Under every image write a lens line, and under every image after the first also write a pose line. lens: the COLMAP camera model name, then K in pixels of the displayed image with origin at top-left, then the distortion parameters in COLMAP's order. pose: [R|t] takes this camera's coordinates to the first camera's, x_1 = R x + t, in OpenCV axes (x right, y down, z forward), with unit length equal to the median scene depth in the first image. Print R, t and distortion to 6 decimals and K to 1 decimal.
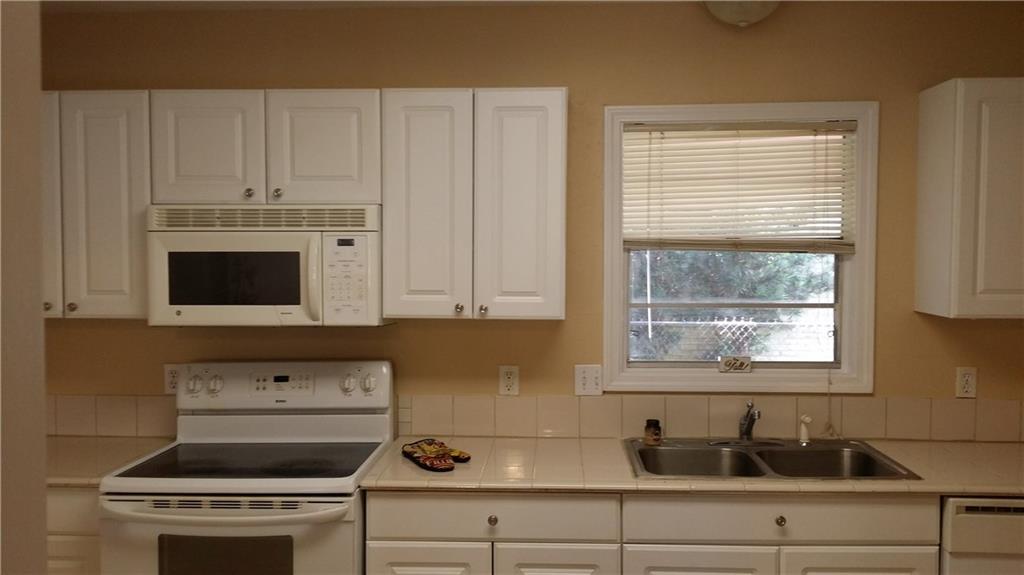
lens RADIAL K [[901.1, 0, 512.0], [0, 901.1, 287.5], [0, 0, 1]] dist [0.044932, -0.005394]
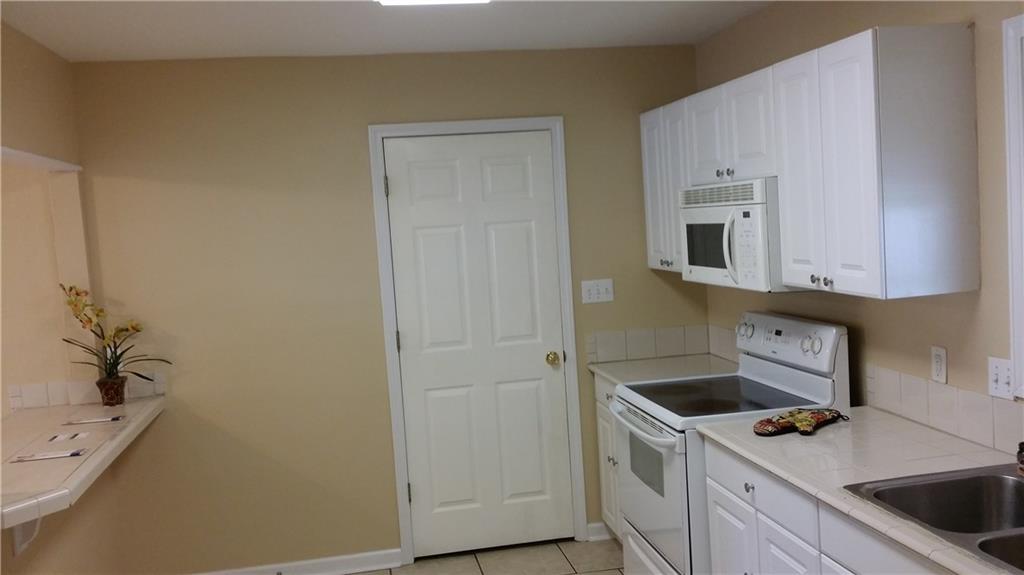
lens RADIAL K [[901.1, 0, 512.0], [0, 901.1, 287.5], [0, 0, 1]] dist [0.044932, -0.005394]
pose [[0.235896, 0.060972, -0.969864, 0.808030], [0.024118, 0.997355, 0.068567, -0.042845], [0.971479, -0.039566, 0.233801, 0.449078]]
